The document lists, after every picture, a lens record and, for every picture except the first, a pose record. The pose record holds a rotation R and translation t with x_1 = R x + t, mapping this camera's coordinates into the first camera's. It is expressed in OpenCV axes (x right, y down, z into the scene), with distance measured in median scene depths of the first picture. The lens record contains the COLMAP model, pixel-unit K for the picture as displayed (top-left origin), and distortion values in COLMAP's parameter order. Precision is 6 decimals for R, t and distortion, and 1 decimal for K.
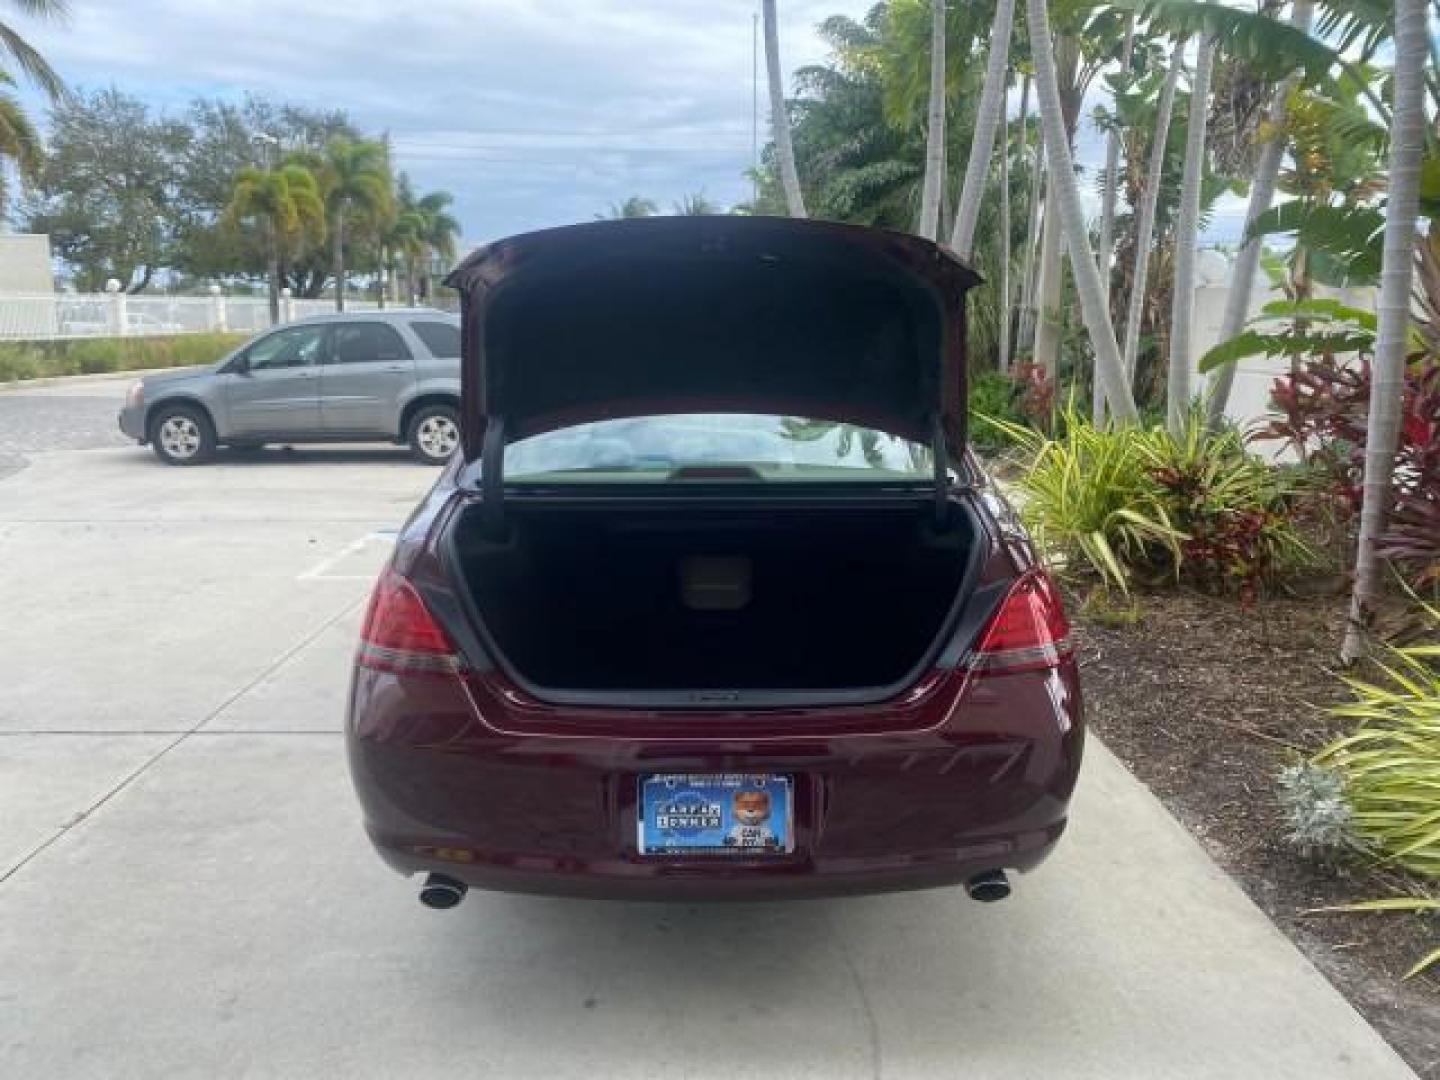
lens RADIAL K [[1098.7, 0, 718.8], [0, 1098.7, 543.8], [0, 0, 1]] dist [0.031962, -0.031388]
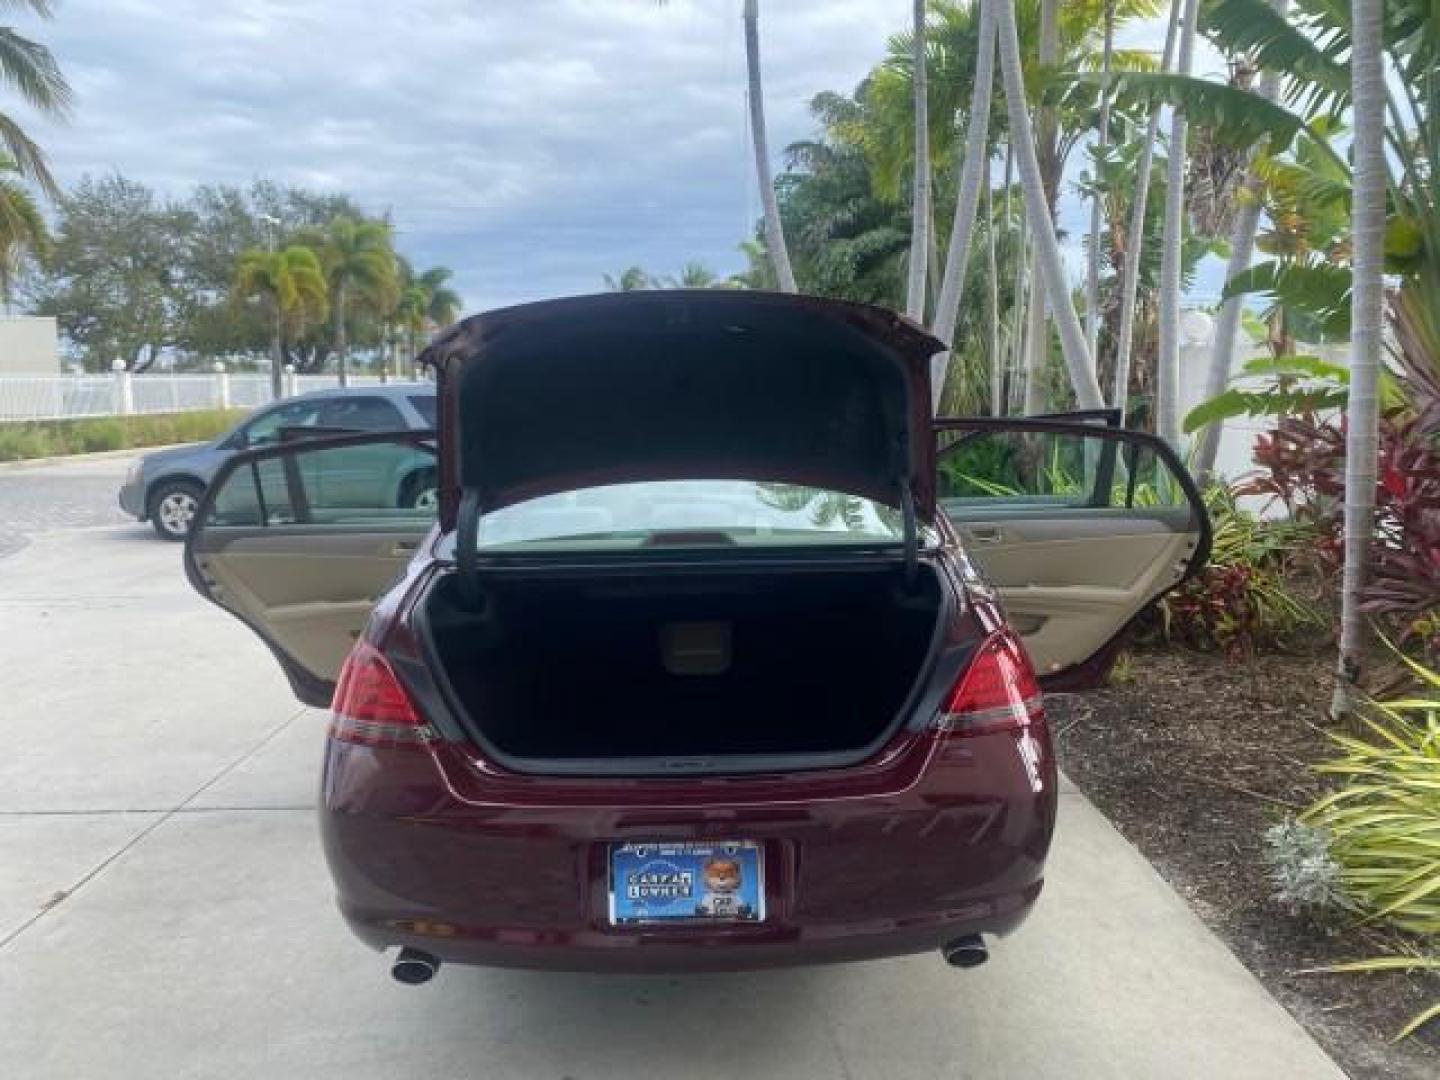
lens RADIAL K [[1098.7, 0, 717.5], [0, 1098.7, 547.3], [0, 0, 1]] dist [0.031962, -0.031388]
pose [[0.999819, -0.018749, -0.003219, 0.013002], [0.018540, 0.998264, -0.055896, -0.000259], [0.004262, 0.055826, 0.998431, -0.003902]]
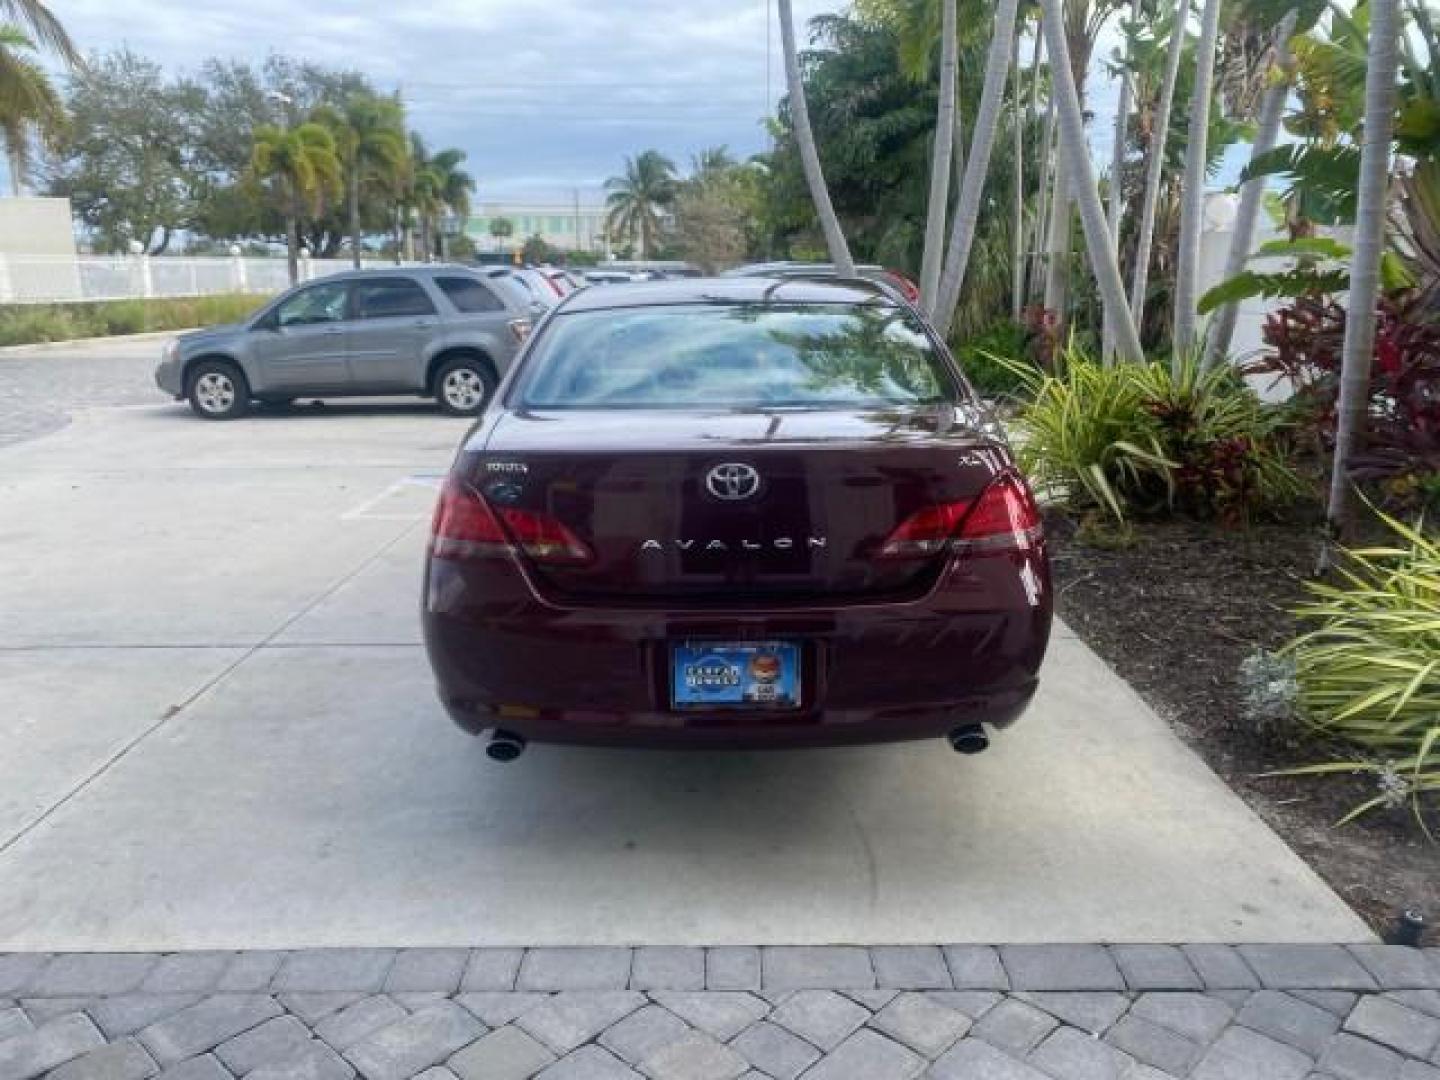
lens RADIAL K [[1098.7, 0, 713.1], [0, 1098.7, 542.3], [0, 0, 1]] dist [0.031962, -0.031388]
pose [[0.999737, -0.008505, -0.021311, -0.000301], [0.009287, 0.999278, 0.036852, 0.023010], [0.020983, -0.037041, 0.999093, -0.067776]]
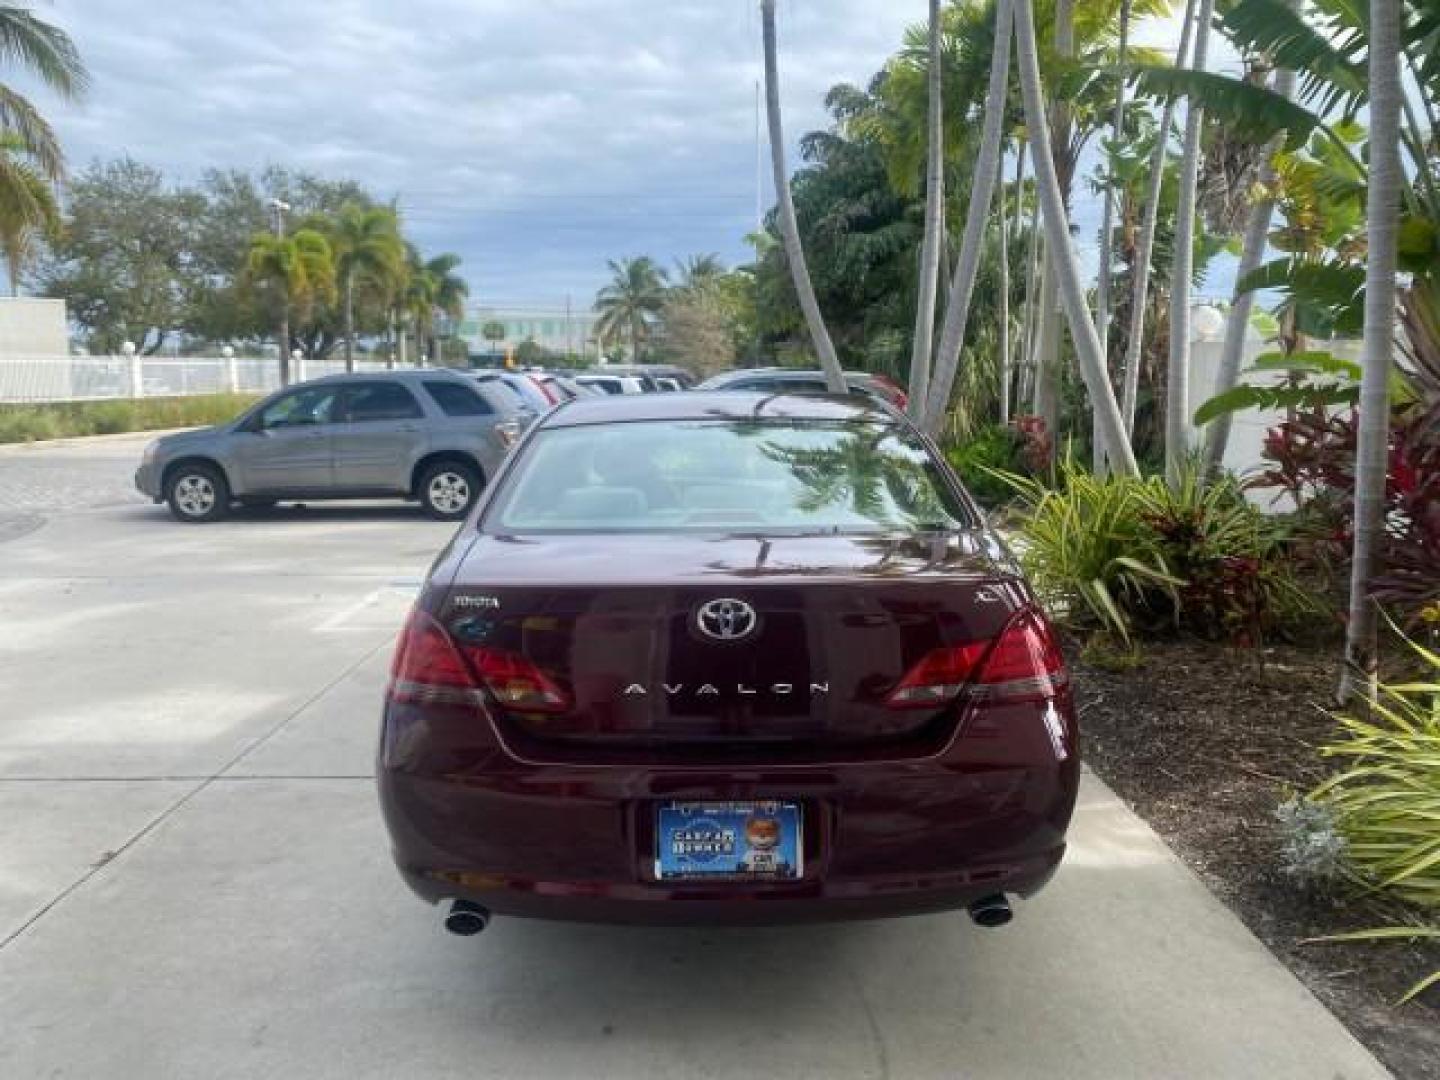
lens RADIAL K [[1098.7, 0, 717.5], [0, 1098.7, 546.4], [0, 0, 1]] dist [0.031962, -0.031388]
pose [[0.999966, -0.005979, -0.005718, -0.002292], [0.005695, 0.998805, -0.048540, 0.006604], [0.006001, 0.048505, 0.998805, -0.023490]]
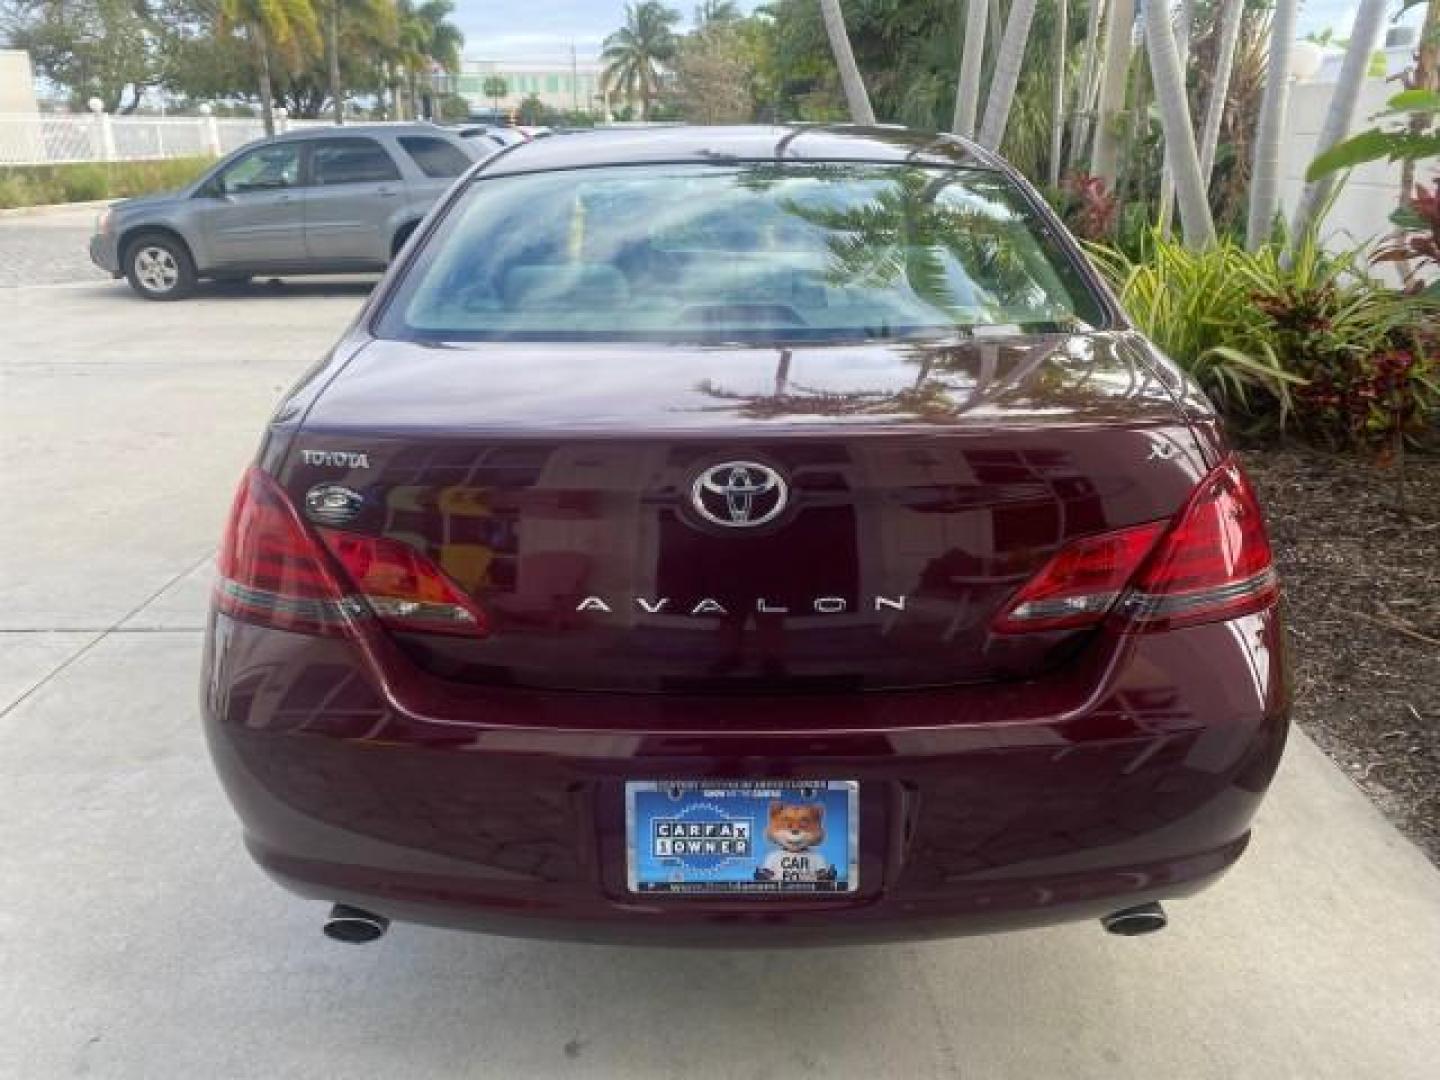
lens RADIAL K [[1098.7, 0, 723.3], [0, 1098.7, 537.6], [0, 0, 1]] dist [0.031962, -0.031388]
pose [[0.999865, -0.004348, -0.015836, -0.001230], [0.006589, 0.989506, 0.144344, -0.011945], [0.015043, -0.144429, 0.989401, 0.140521]]
